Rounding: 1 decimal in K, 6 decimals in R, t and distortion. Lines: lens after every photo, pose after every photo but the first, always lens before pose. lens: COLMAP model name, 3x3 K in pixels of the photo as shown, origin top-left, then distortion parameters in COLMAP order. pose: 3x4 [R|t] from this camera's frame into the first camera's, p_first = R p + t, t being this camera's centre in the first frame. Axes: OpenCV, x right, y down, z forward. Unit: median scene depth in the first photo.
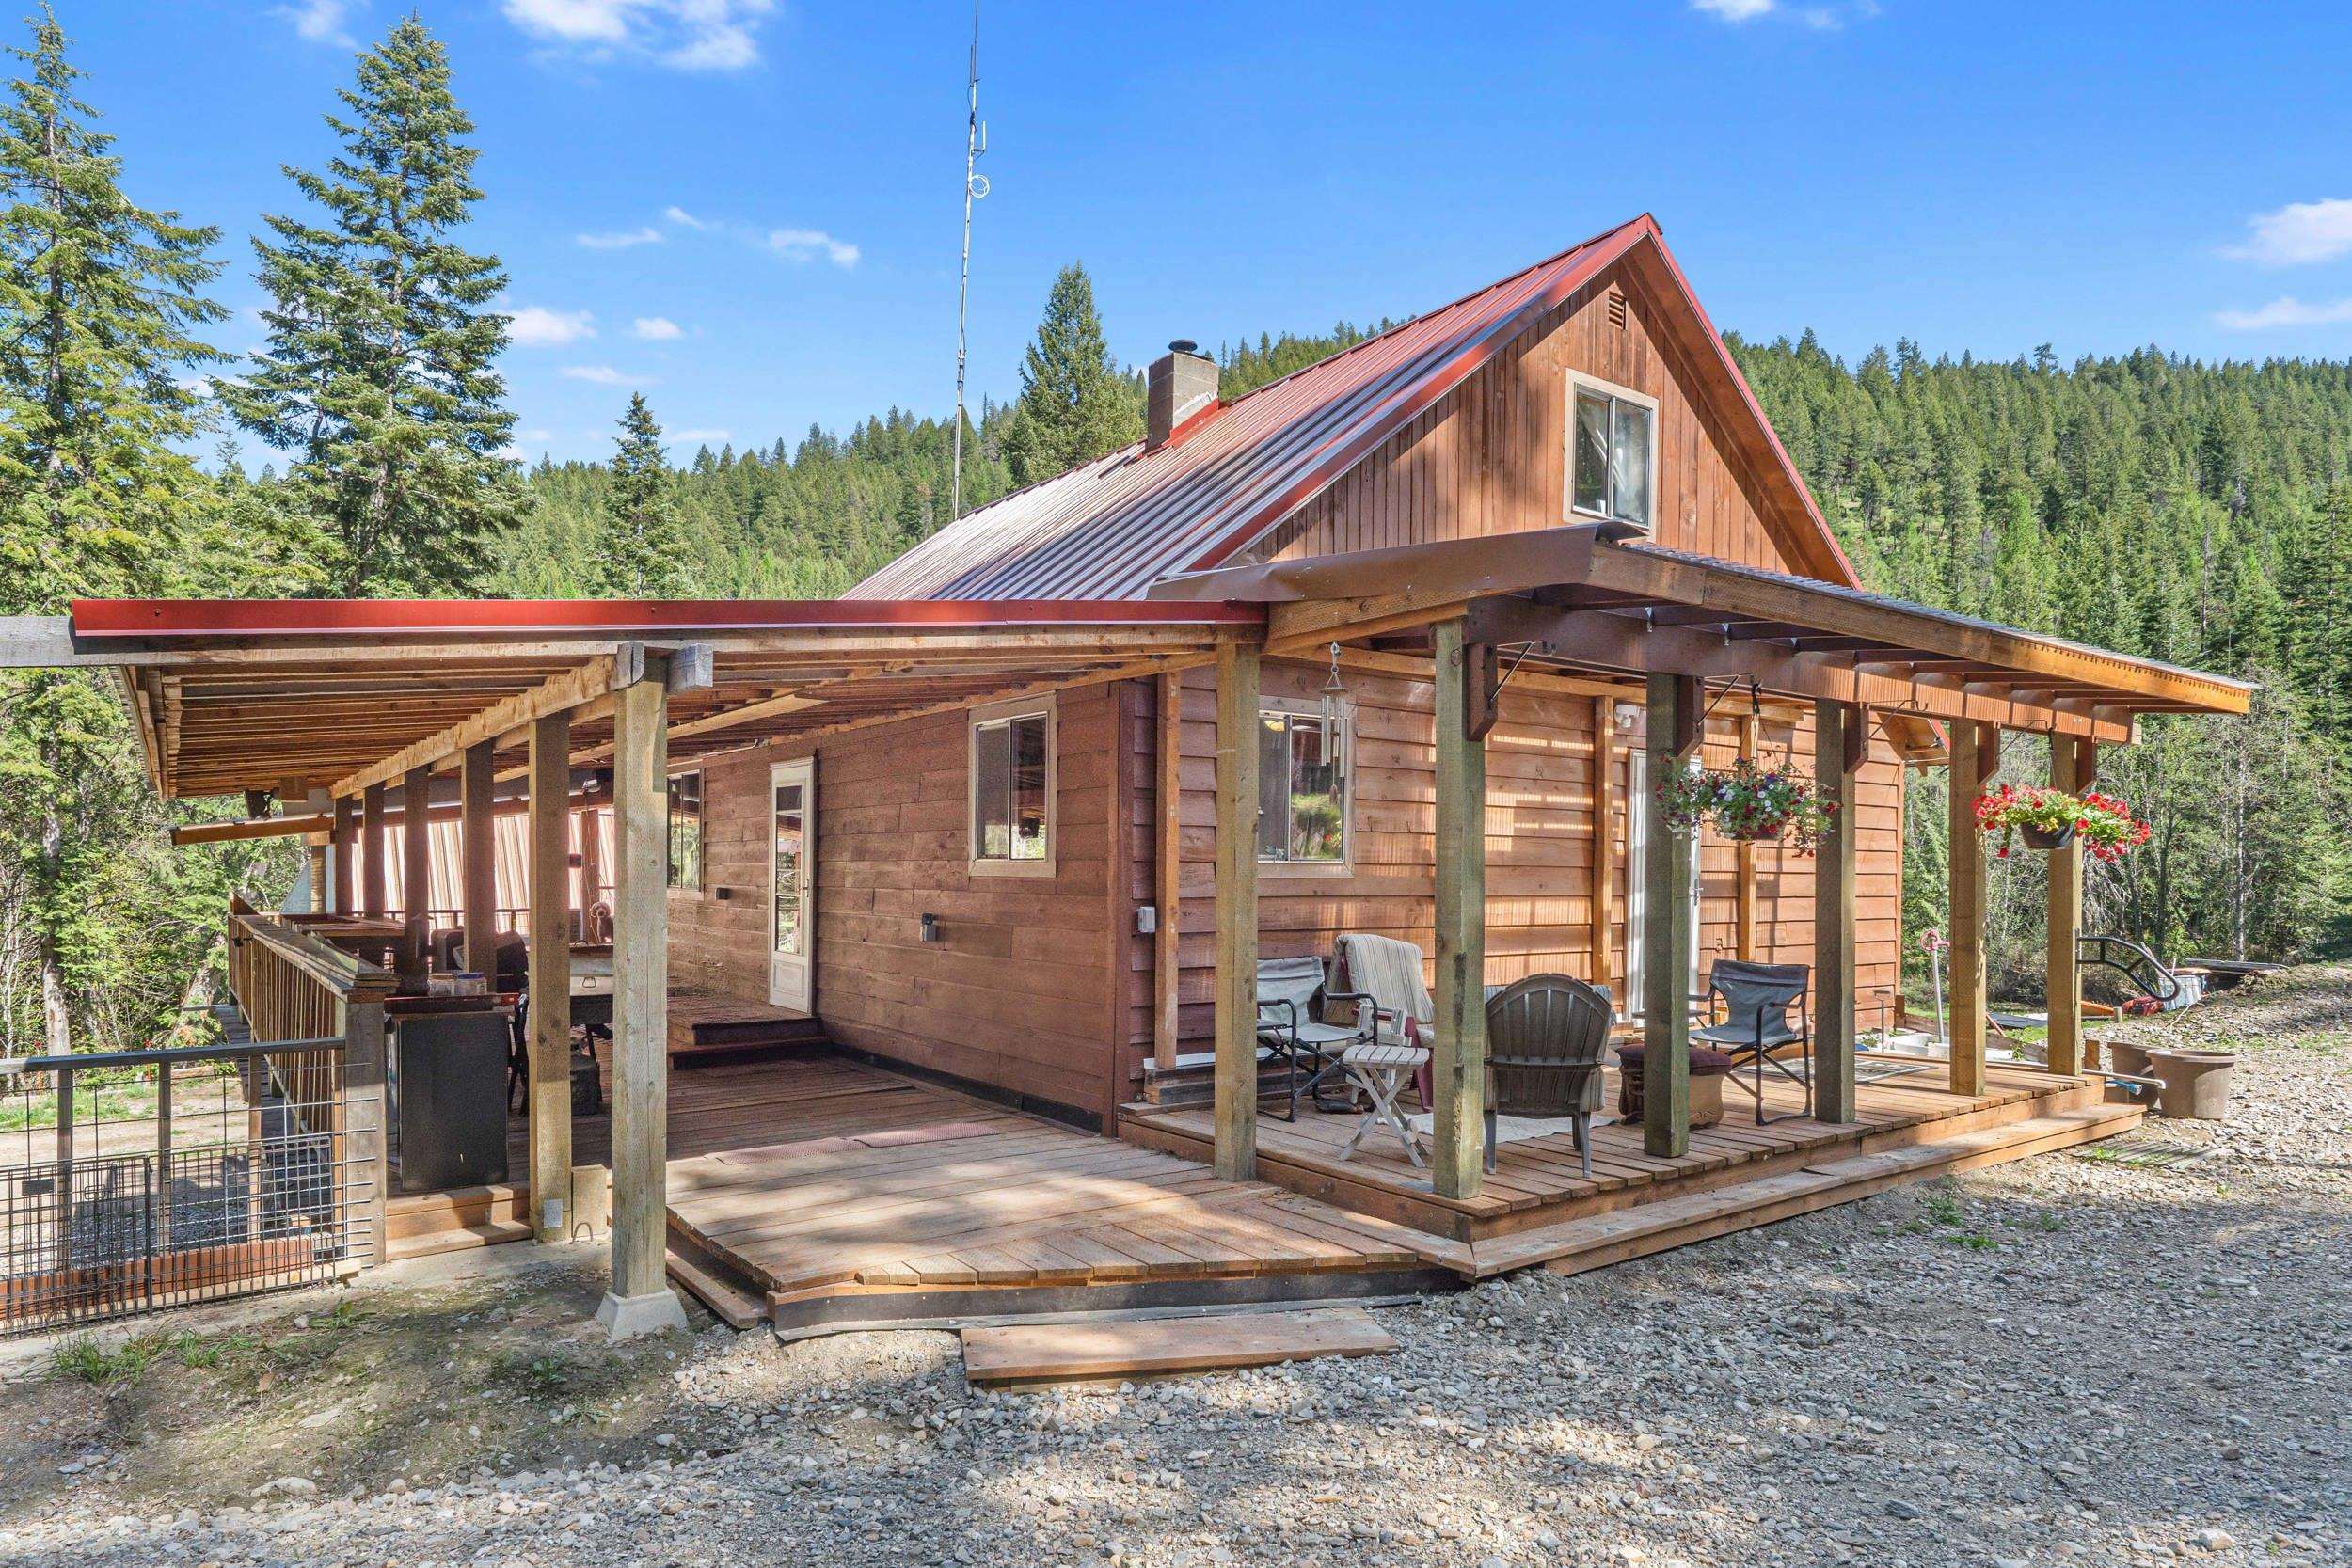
lens RADIAL K [[1381.2, 0, 1177.3], [0, 1381.2, 871.0], [0, 0, 1]] dist [0.003112, 0.000458]
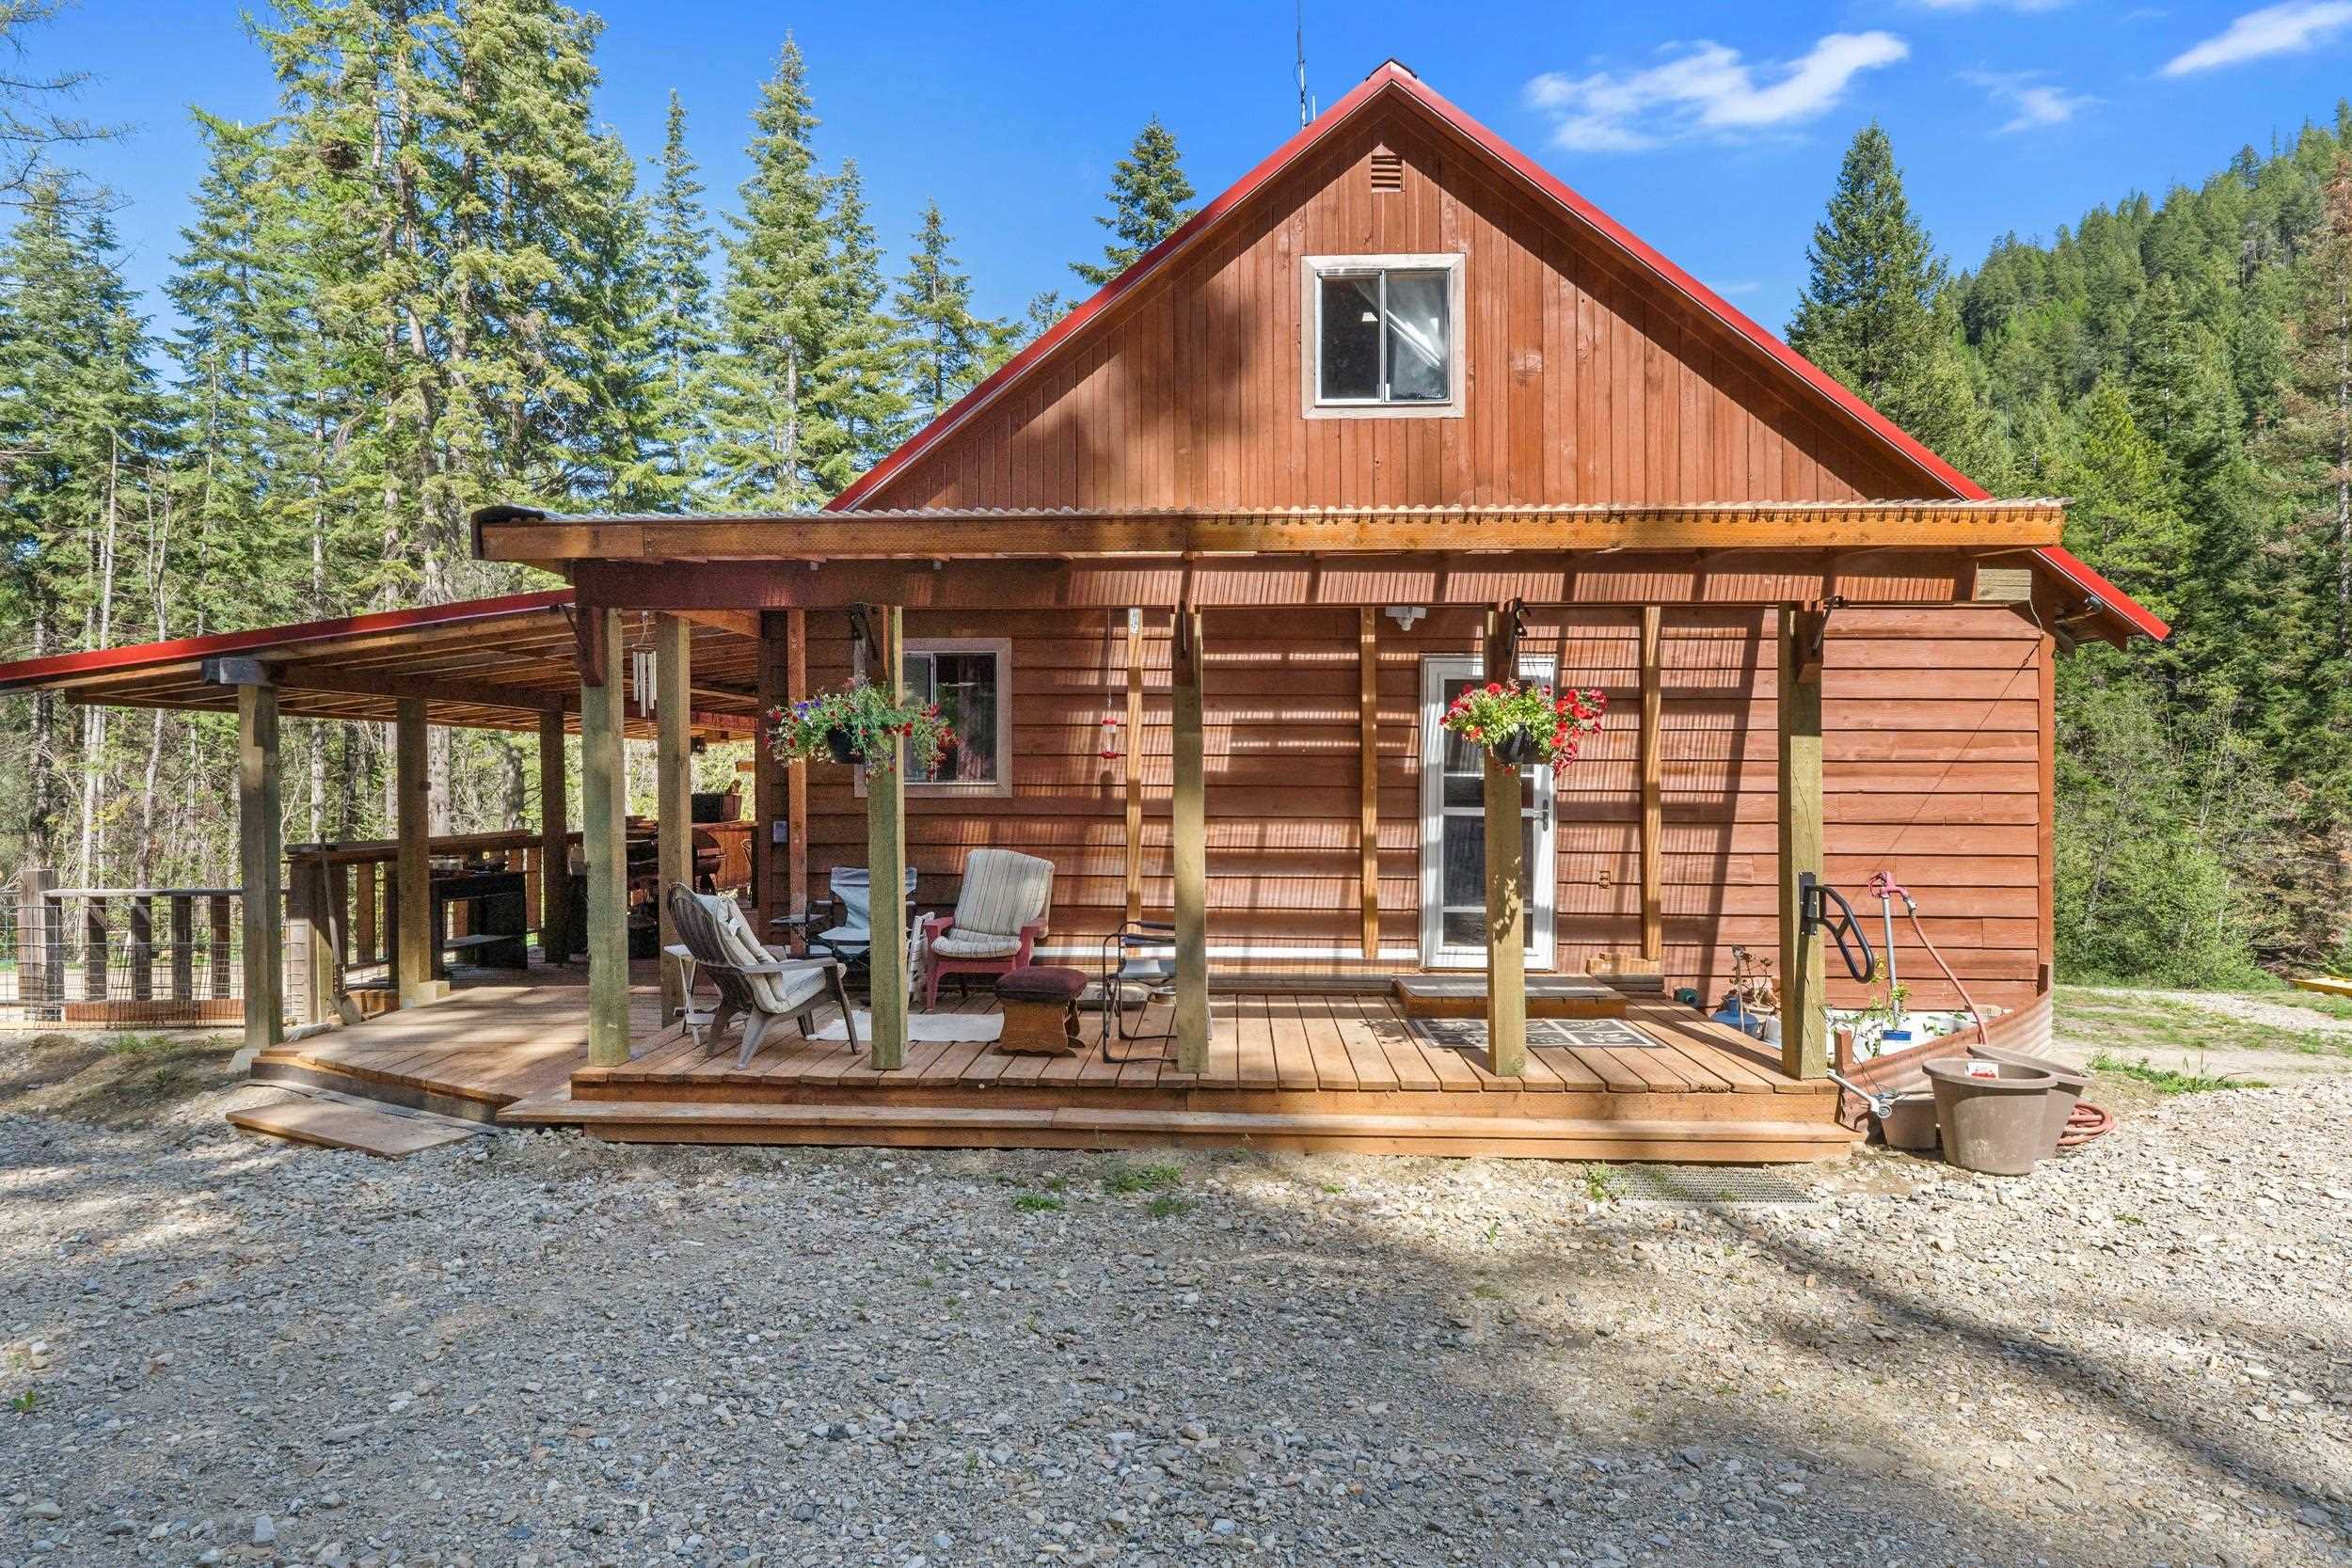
lens RADIAL K [[1310.8, 0, 1176.0], [0, 1310.8, 784.0], [0, 0, 1]] dist [-0.008036, -0.000490]
pose [[0.776938, -0.003219, -0.629569, 0.746642], [0.003057, 0.999994, -0.001340, -0.003741], [0.629569, -0.000883, 0.776944, 0.243686]]
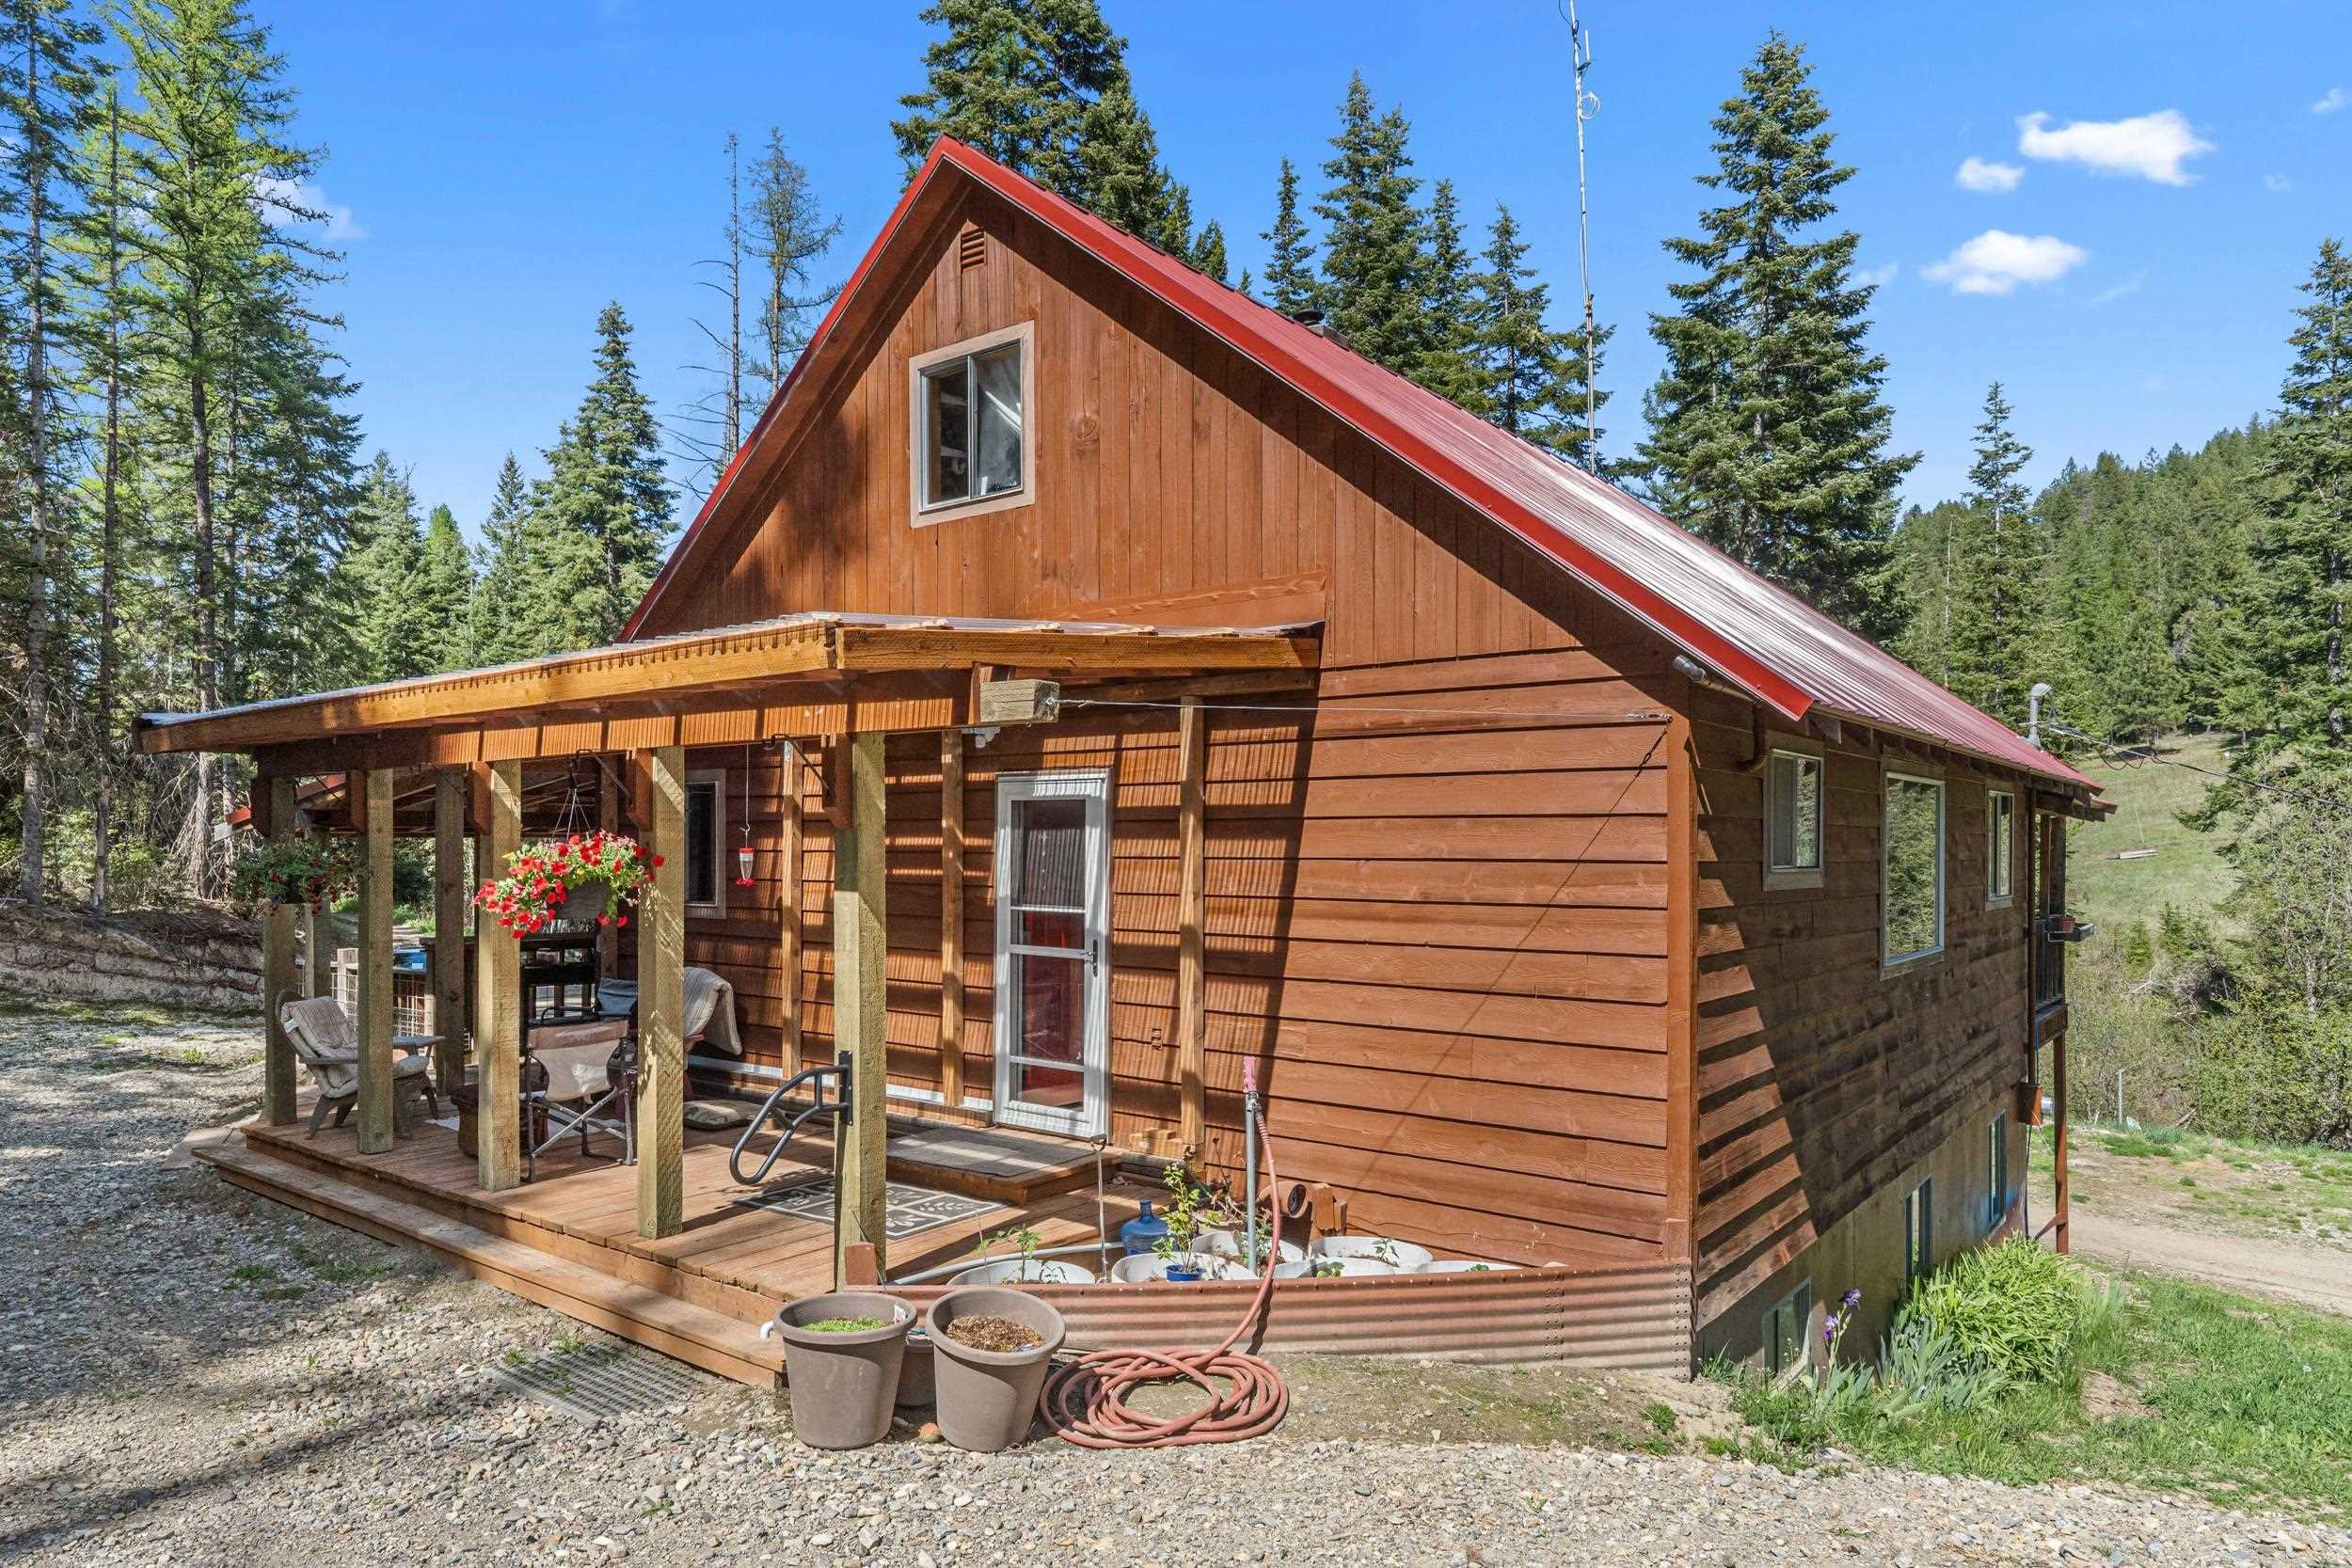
lens RADIAL K [[1457.9, 0, 1111.6], [0, 1457.9, 844.1], [0, 0, 1]] dist [-0.004005, -0.001224]
pose [[0.256474, -0.010325, -0.966496, 1.177013], [0.001830, 0.999946, -0.010197, -0.038639], [0.966549, 0.000846, 0.256479, 0.854903]]
